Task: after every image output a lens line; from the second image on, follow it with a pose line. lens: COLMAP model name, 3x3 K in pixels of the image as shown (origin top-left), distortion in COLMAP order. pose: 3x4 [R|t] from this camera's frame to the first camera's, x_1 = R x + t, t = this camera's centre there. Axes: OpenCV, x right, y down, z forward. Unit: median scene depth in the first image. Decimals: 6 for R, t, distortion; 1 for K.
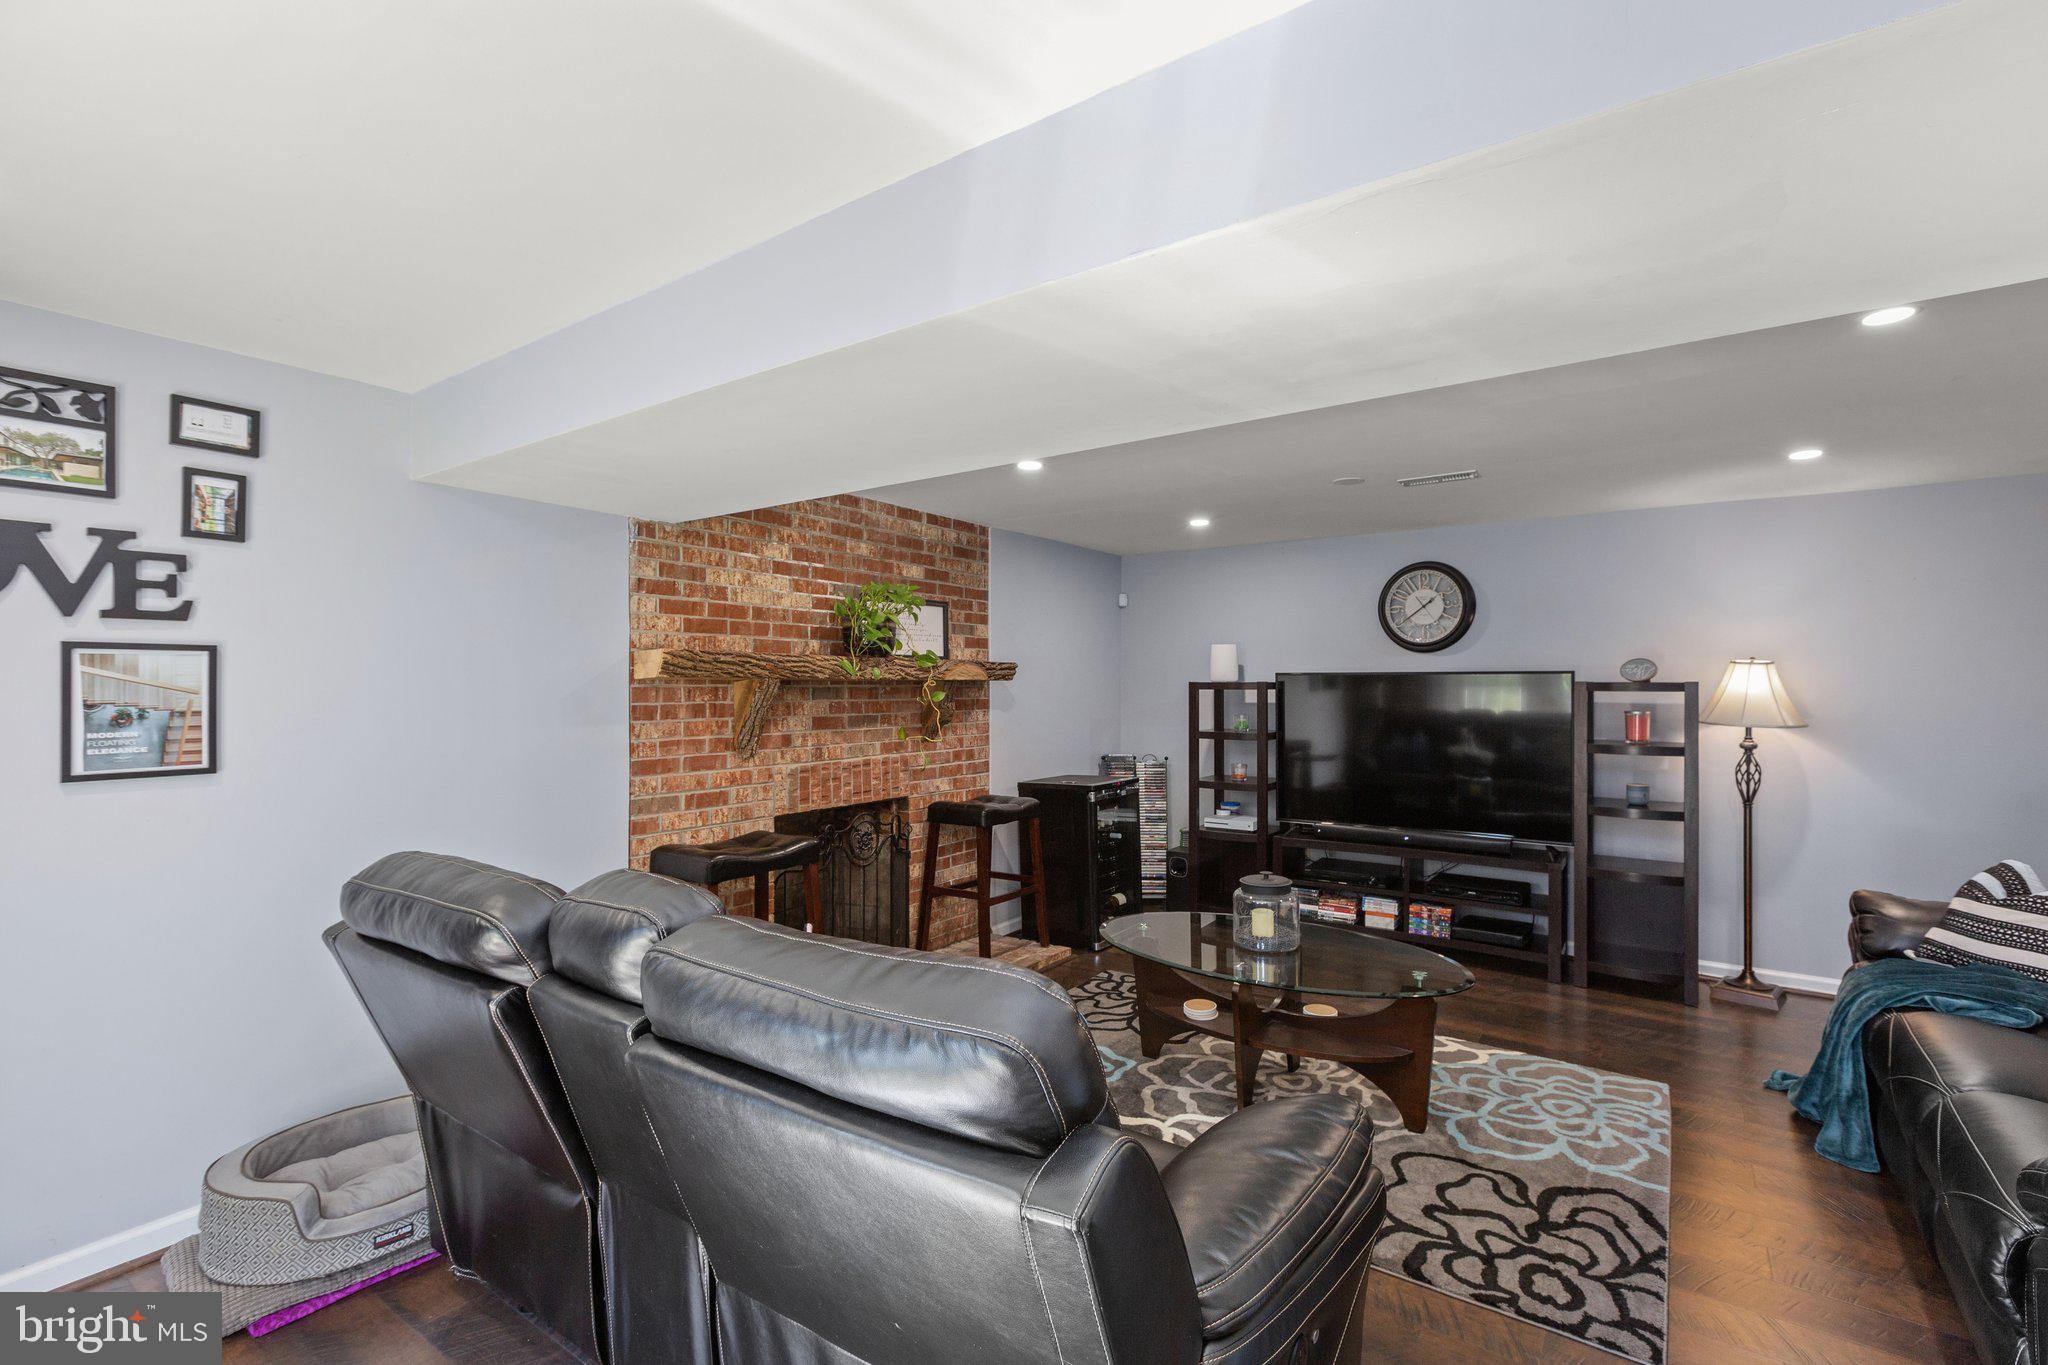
lens RADIAL K [[918.9, 0, 1012.9], [0, 918.9, 679.1], [0, 0, 1]] dist [0.002416, -0.003507]
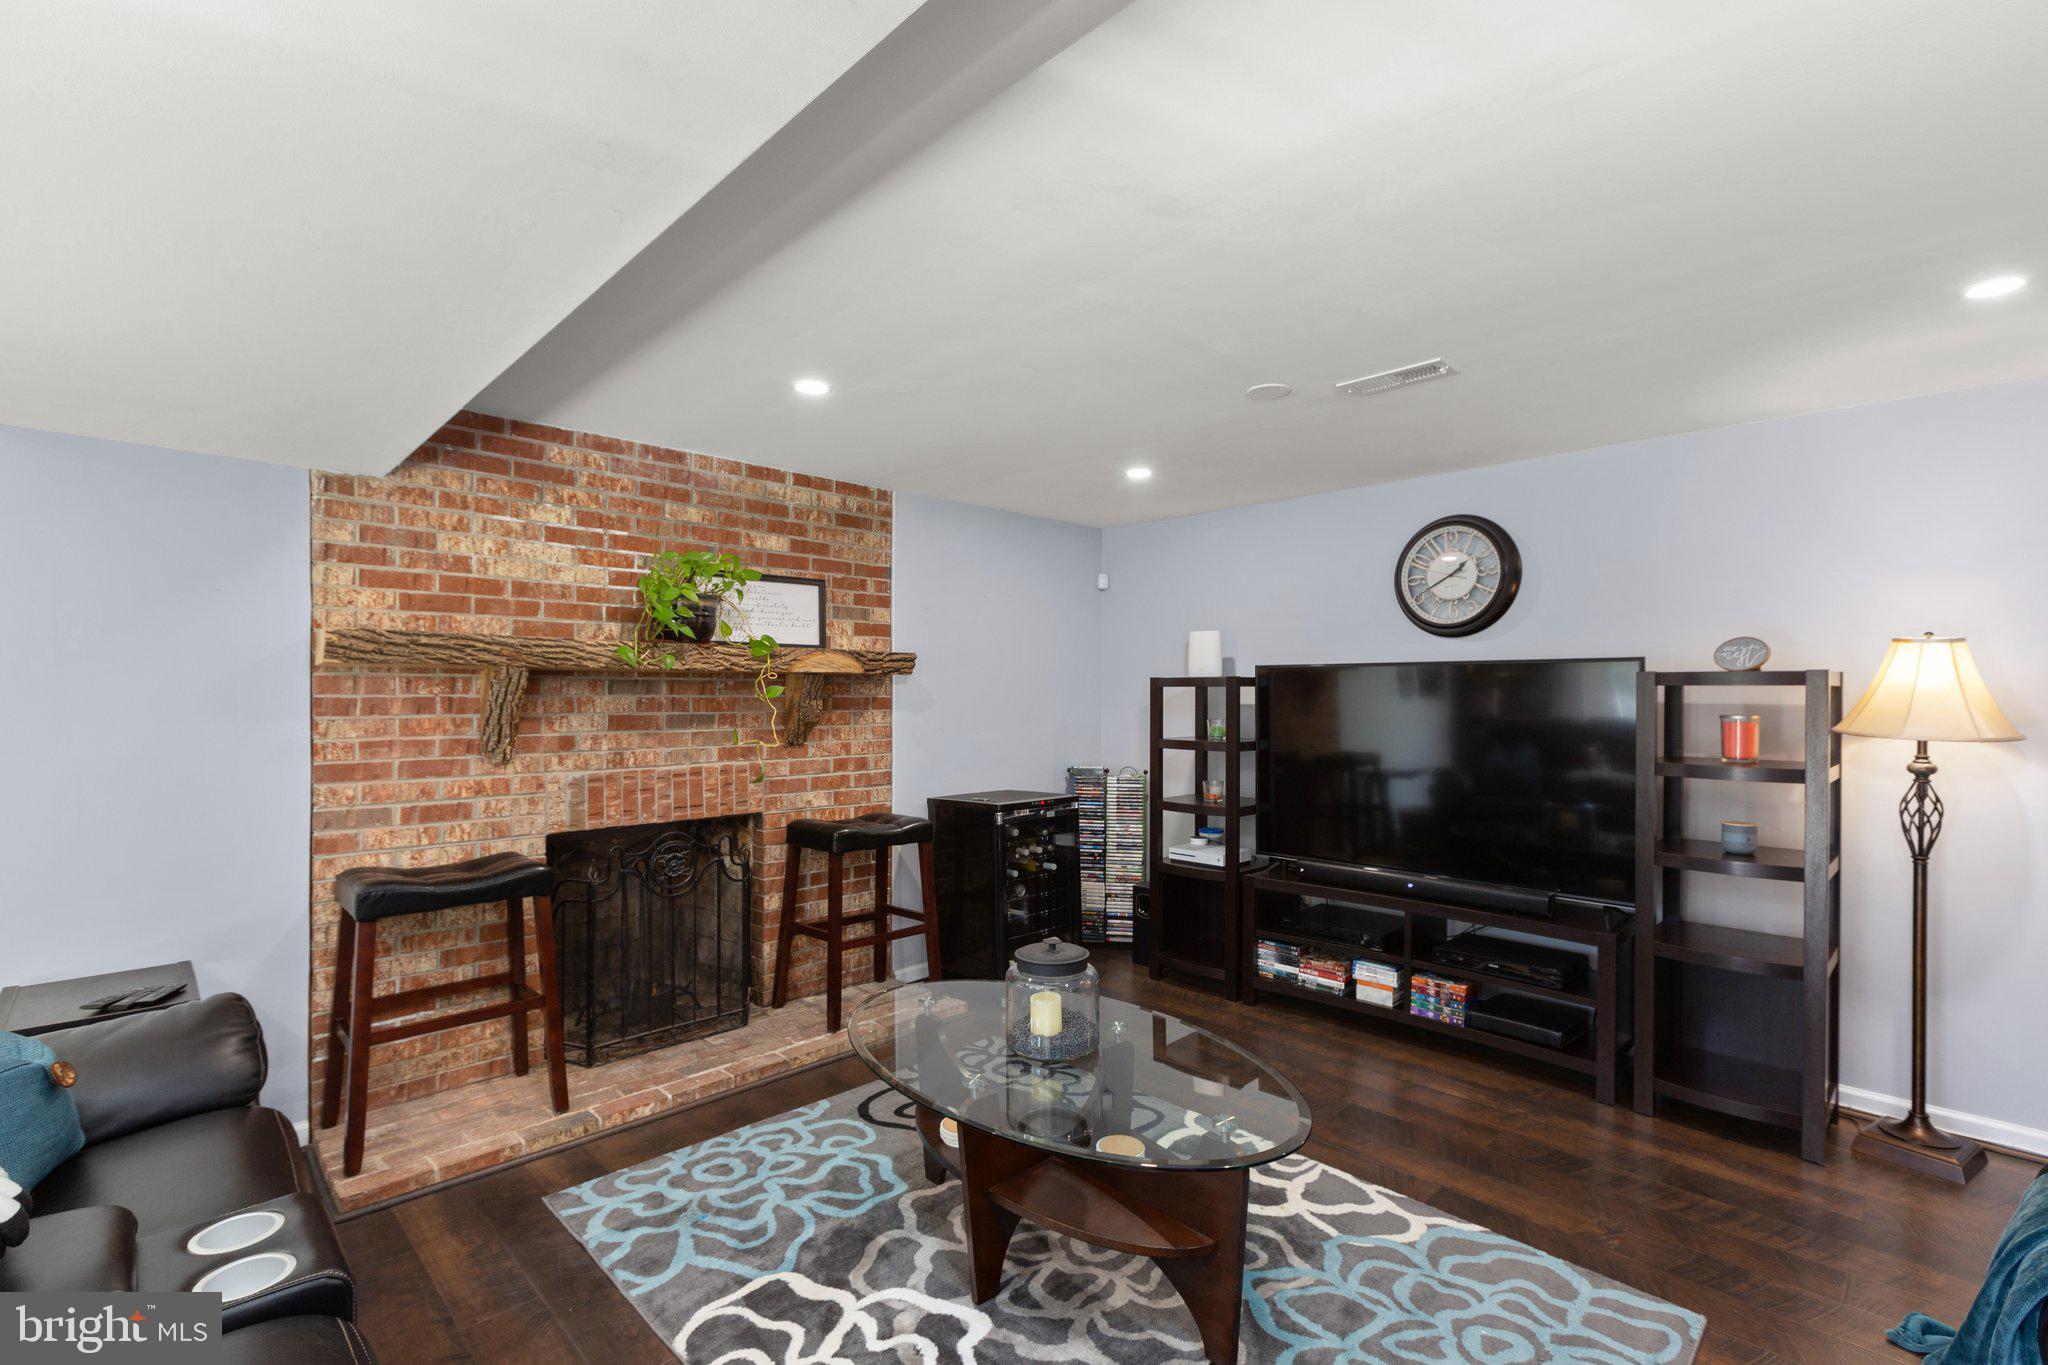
lens RADIAL K [[918.9, 0, 1006.9], [0, 918.9, 695.2], [0, 0, 1]] dist [0.002416, -0.003507]
pose [[0.983050, 0.003019, -0.183311, 0.286209], [-0.001310, 0.999955, 0.009441, 0.014628], [0.183331, -0.009041, 0.983010, 0.246539]]
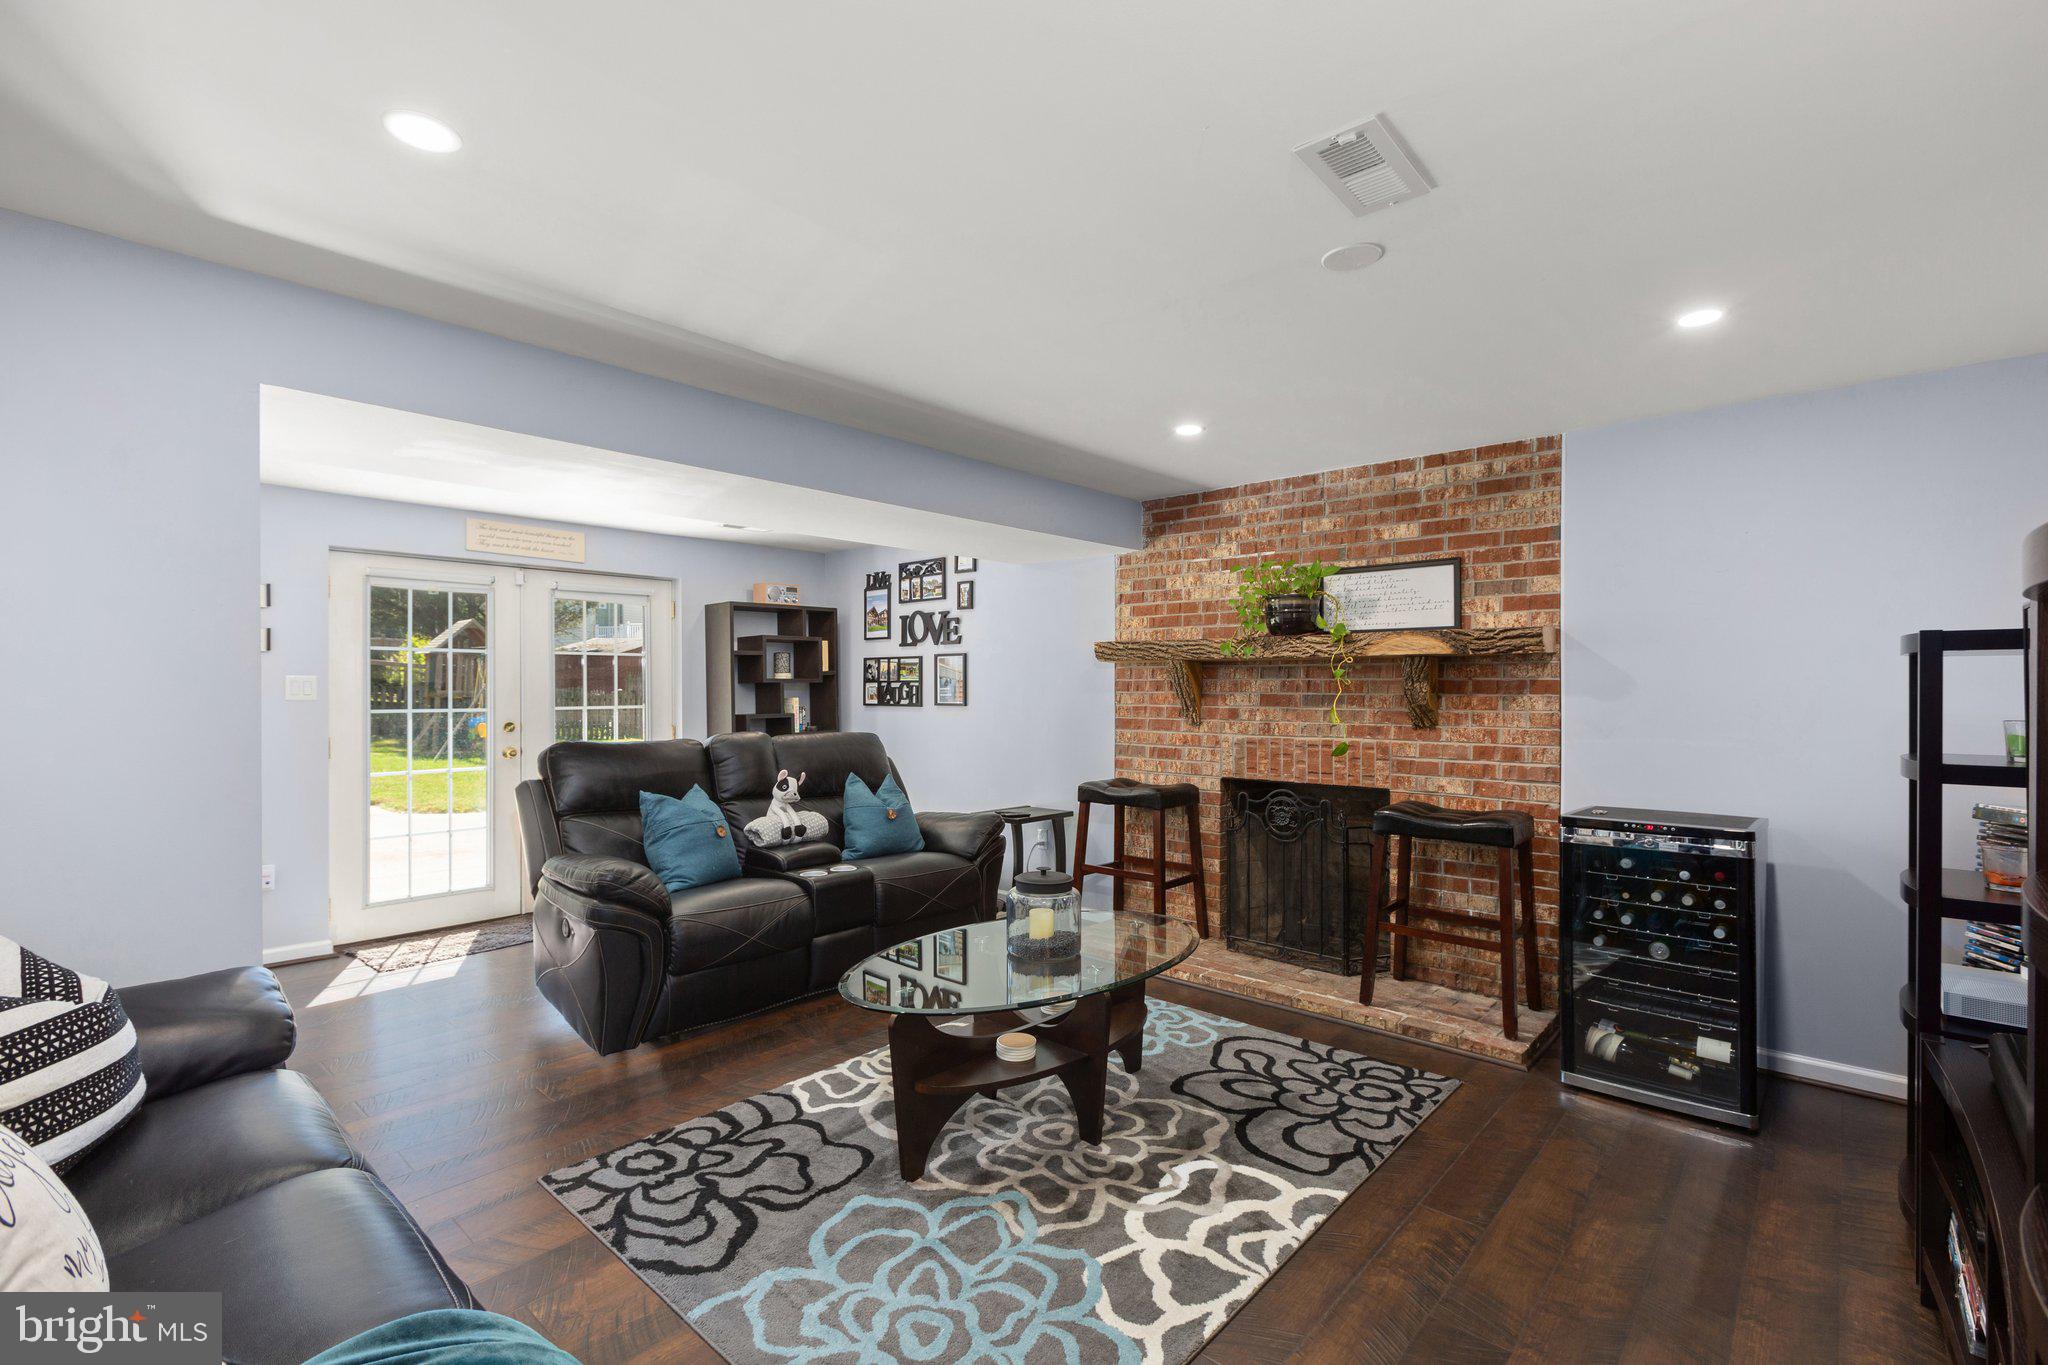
lens RADIAL K [[918.9, 0, 1041.7], [0, 918.9, 681.5], [0, 0, 1]] dist [0.002416, -0.003507]
pose [[-0.103667, -0.004619, -0.994601, 0.885477], [0.005626, 0.999970, -0.005230, 0.030246], [0.994596, -0.006138, -0.103638, 0.847322]]
